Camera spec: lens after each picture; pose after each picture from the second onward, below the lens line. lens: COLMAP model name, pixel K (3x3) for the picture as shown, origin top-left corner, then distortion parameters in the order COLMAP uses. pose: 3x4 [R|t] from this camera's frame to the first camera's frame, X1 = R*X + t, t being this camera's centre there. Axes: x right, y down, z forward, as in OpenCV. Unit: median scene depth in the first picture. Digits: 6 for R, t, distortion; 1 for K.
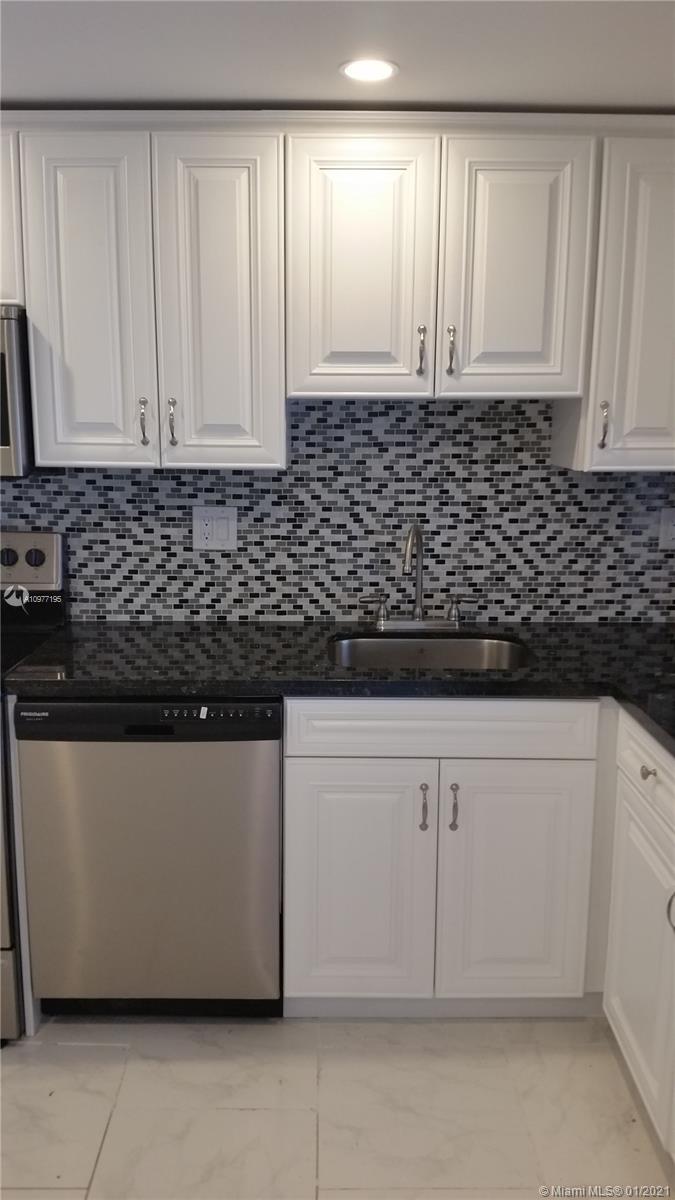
lens RADIAL K [[1014.2, 0, 344.4], [0, 1014.2, 595.1], [0, 0, 1]] dist [0.119988, -0.113658]
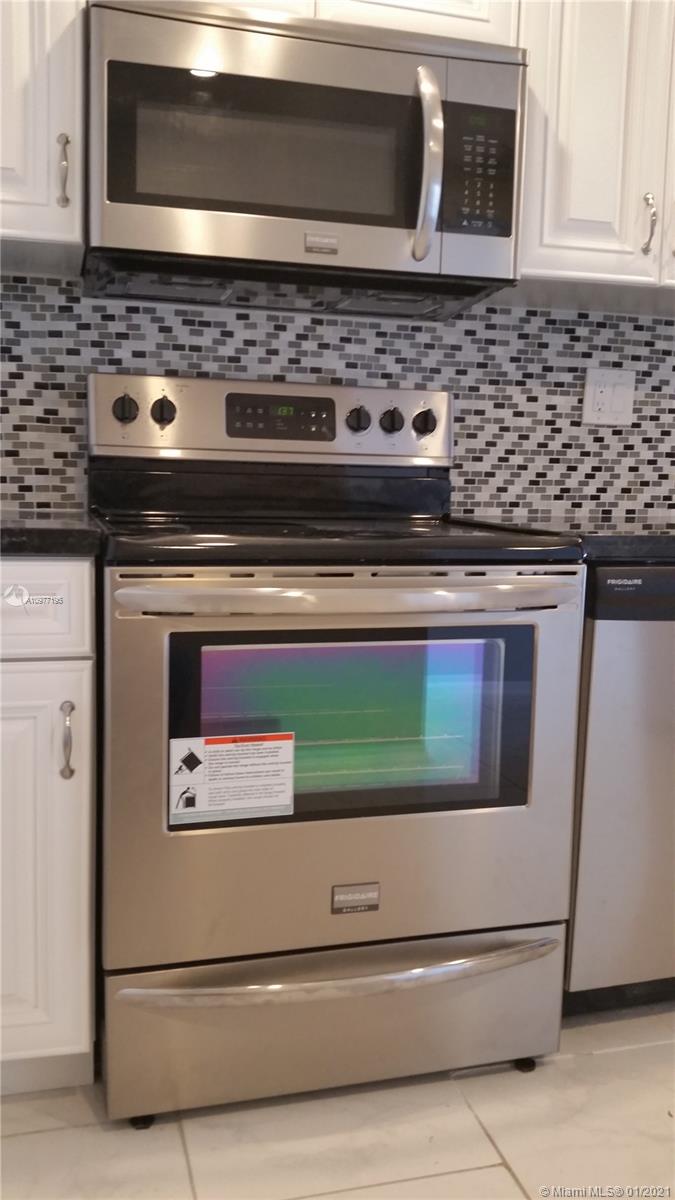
lens RADIAL K [[1014.2, 0, 325.7], [0, 1014.2, 594.4], [0, 0, 1]] dist [0.119988, -0.113658]
pose [[0.962891, -0.017773, 0.269303, -0.560480], [0.033896, 0.997892, -0.055337, 0.126145], [-0.267752, 0.062412, 0.961464, 0.288219]]
